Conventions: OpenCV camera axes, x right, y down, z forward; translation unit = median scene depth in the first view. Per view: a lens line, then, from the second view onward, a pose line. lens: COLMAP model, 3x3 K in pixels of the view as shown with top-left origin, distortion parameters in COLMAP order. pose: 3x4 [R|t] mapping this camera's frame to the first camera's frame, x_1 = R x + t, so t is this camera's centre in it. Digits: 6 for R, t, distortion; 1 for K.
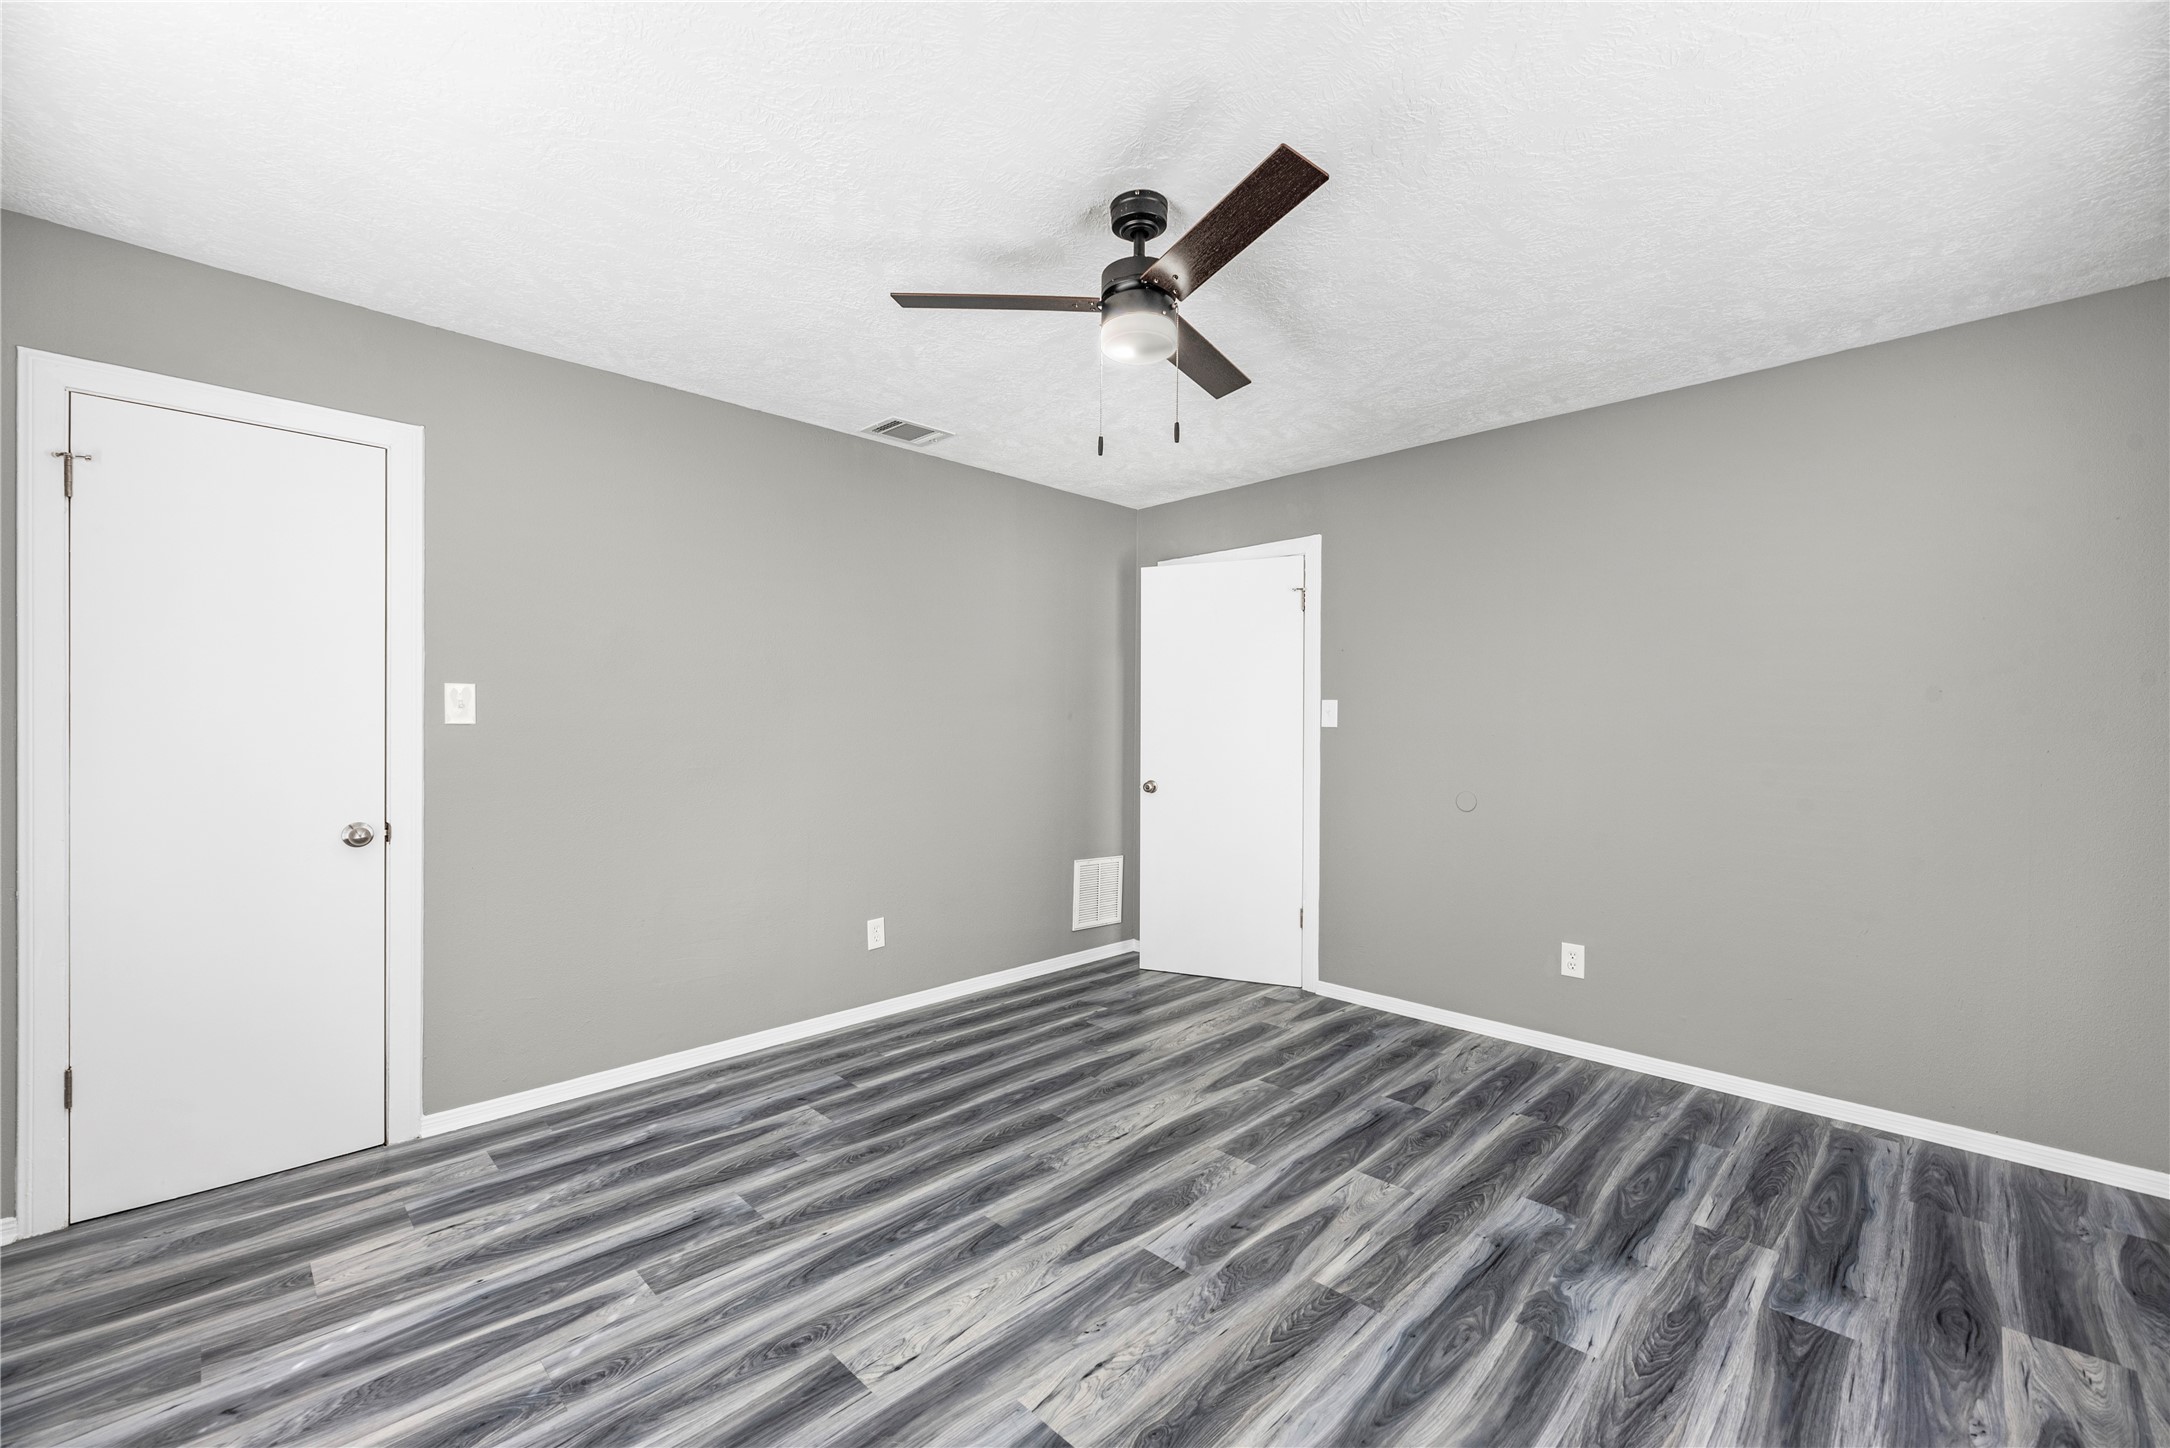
lens RADIAL K [[885.6, 0, 1082.4], [0, 885.6, 733.0], [0, 0, 1]] dist [-0.003754, 0.000007]
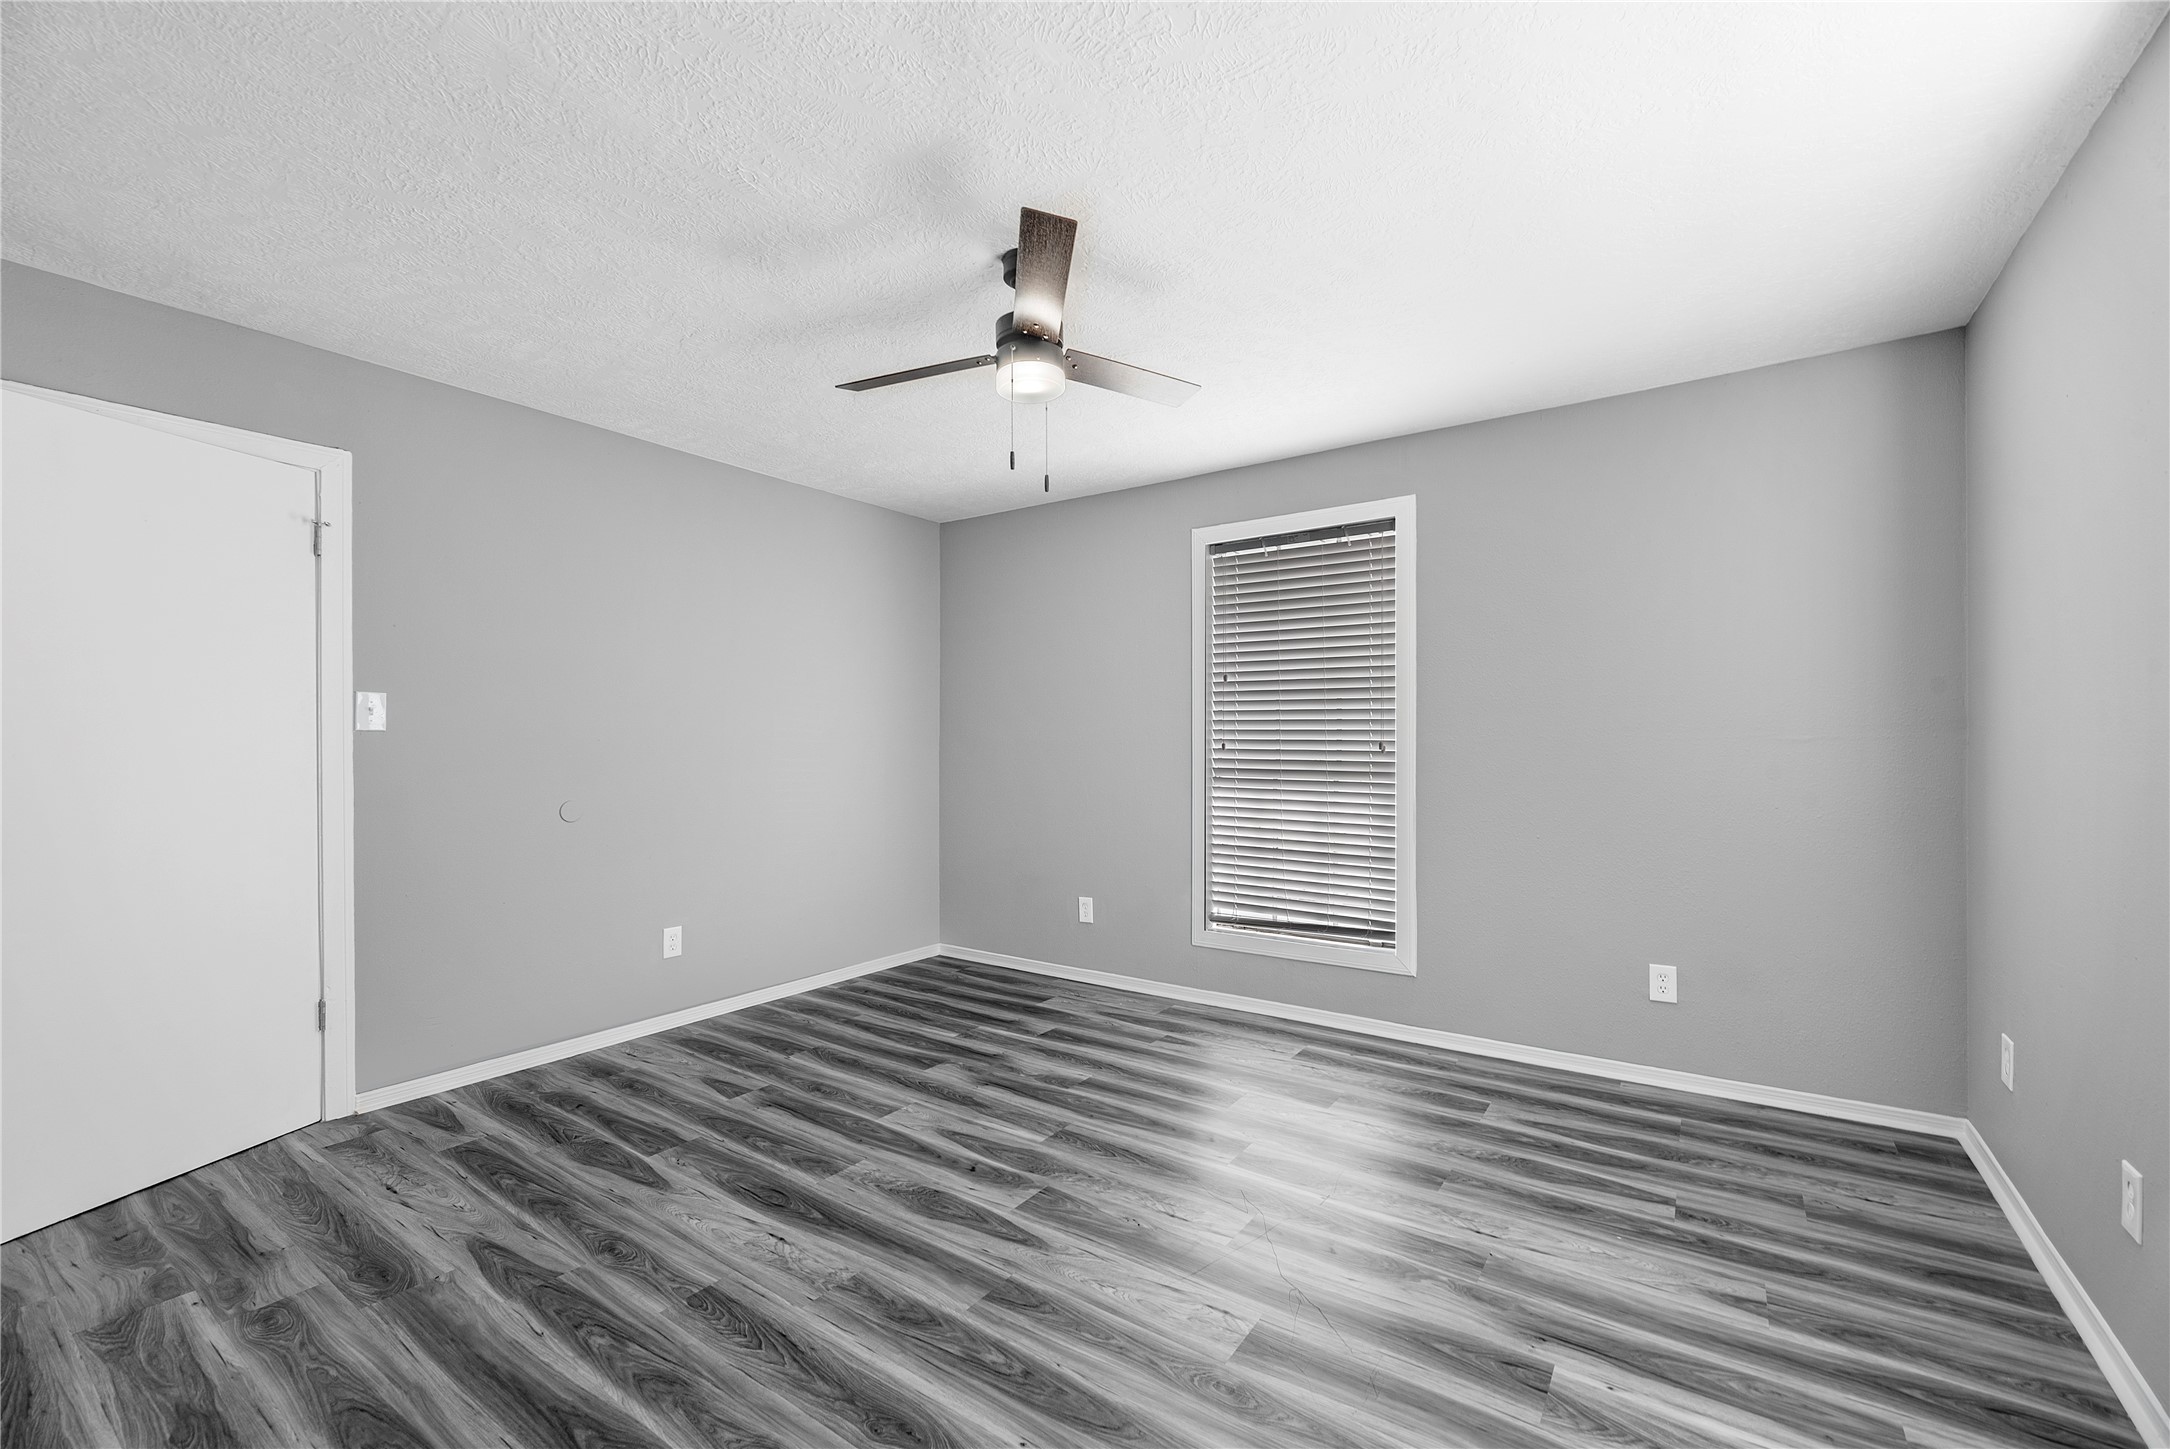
lens RADIAL K [[885.6, 0, 1082.4], [0, 885.6, 733.5], [0, 0, 1]] dist [-0.003754, 0.000007]
pose [[-0.171210, 0.003357, 0.985229, -0.895386], [0.002064, 0.999993, -0.003048, -0.002658], [-0.985232, 0.001512, -0.171216, 0.960384]]
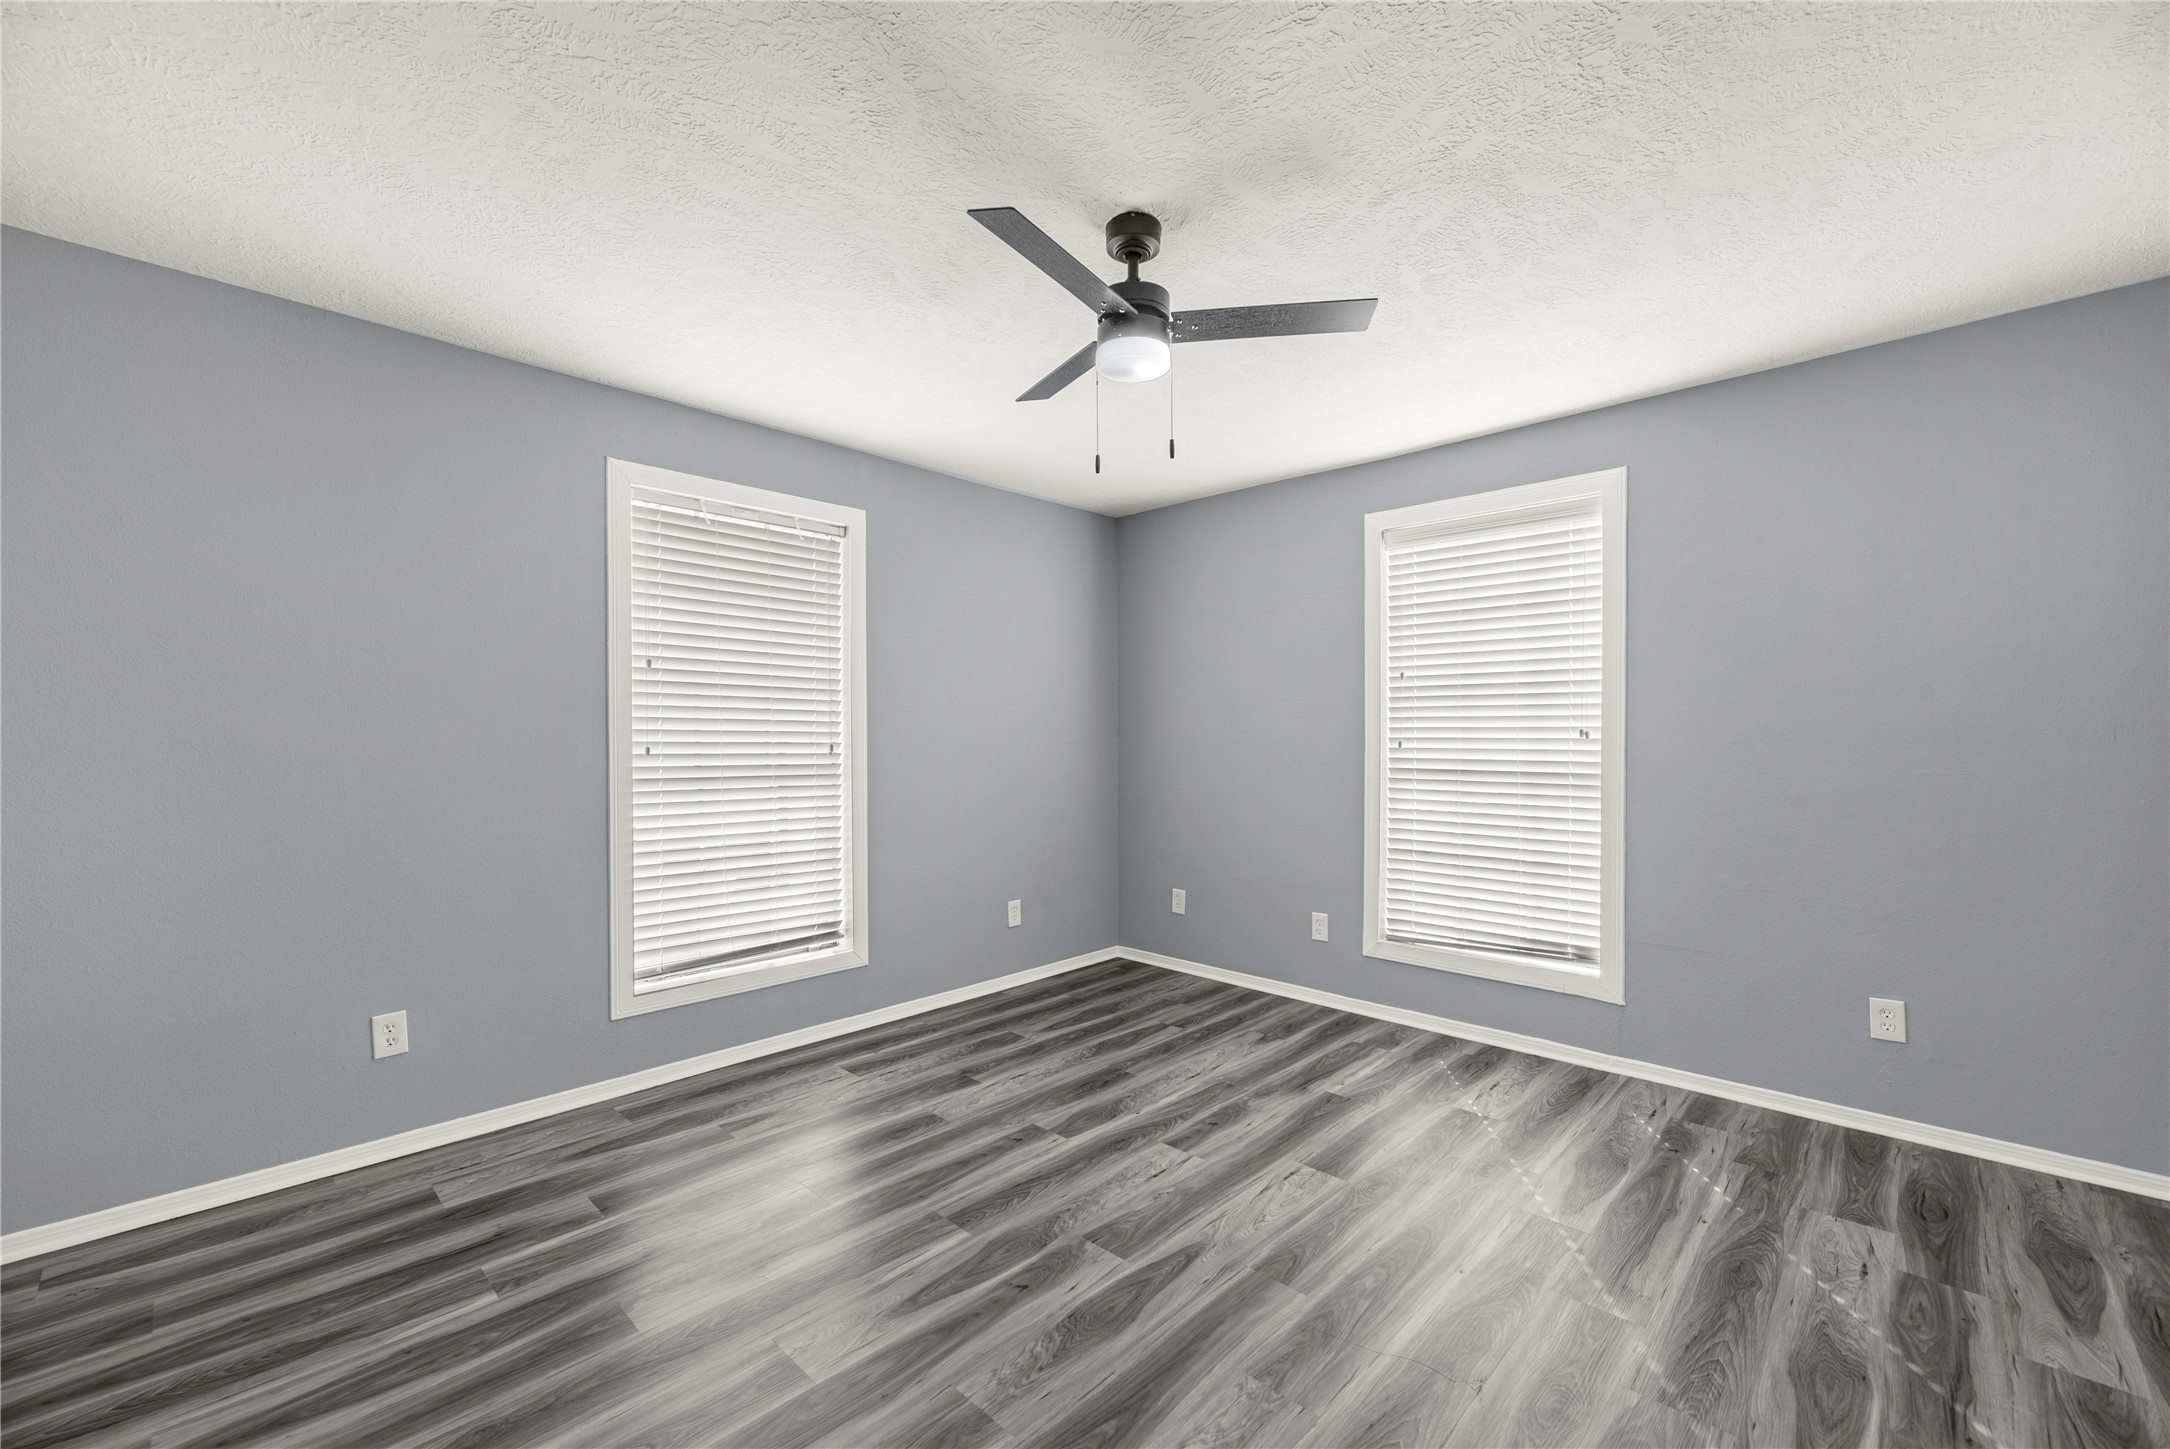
lens RADIAL K [[885.6, 0, 1082.4], [0, 885.6, 733.5], [0, 0, 1]] dist [-0.003754, 0.000007]
pose [[-0.999836, -0.004327, -0.017577, 0.118910], [-0.004234, 0.999977, -0.005315, -0.003097], [0.017599, -0.005240, -0.999831, 1.737643]]
